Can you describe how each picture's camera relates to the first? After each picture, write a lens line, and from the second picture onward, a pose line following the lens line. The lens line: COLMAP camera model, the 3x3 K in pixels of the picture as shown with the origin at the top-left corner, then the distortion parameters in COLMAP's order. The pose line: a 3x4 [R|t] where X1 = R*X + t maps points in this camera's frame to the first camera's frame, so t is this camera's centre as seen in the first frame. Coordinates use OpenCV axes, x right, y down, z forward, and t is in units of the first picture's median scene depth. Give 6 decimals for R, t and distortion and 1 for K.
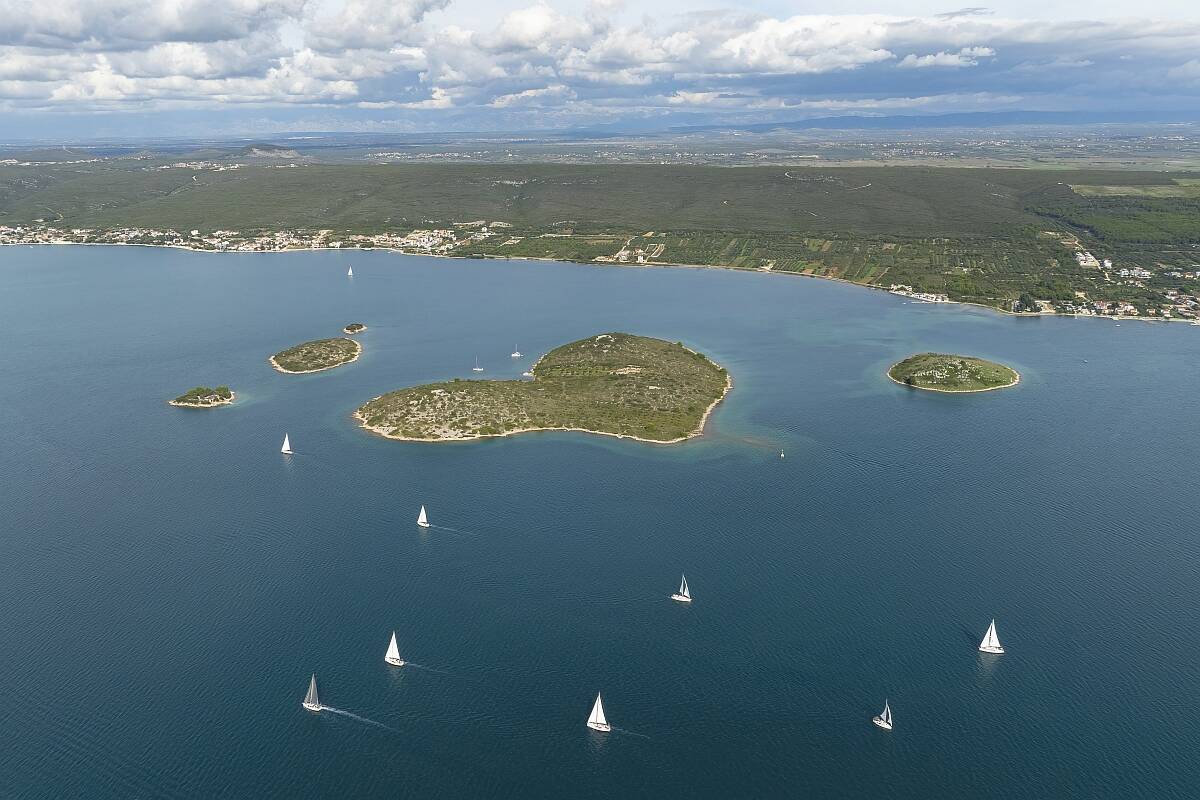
lens RADIAL K [[845.1, 0, 602.4], [0, 845.1, 404.8], [0, 0, 1]] dist [-0.037251, 0.019326]
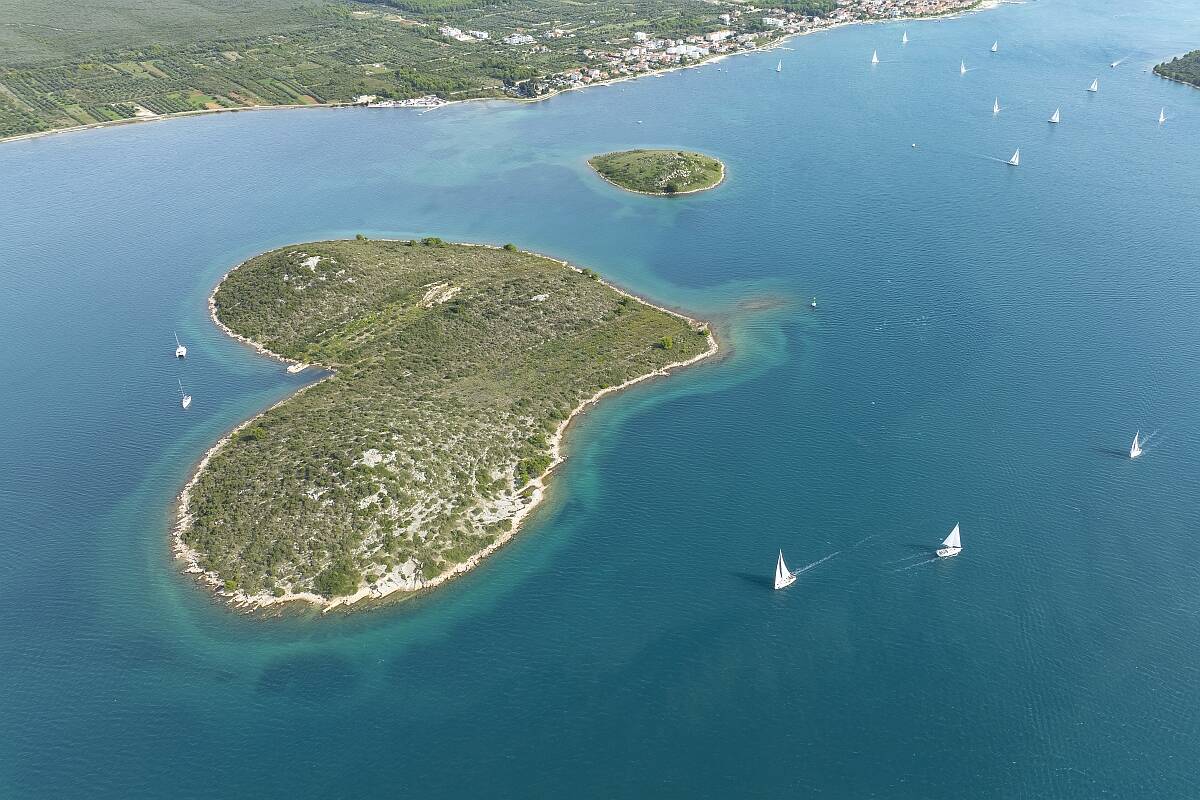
lens RADIAL K [[845.1, 0, 599.8], [0, 845.1, 400.6], [0, 0, 1]] dist [-0.037251, 0.019326]
pose [[0.477962, -0.459894, 0.748365, -0.513512], [0.274550, 0.887513, 0.370057, -0.204998], [-0.834371, 0.028591, 0.550461, 0.637939]]
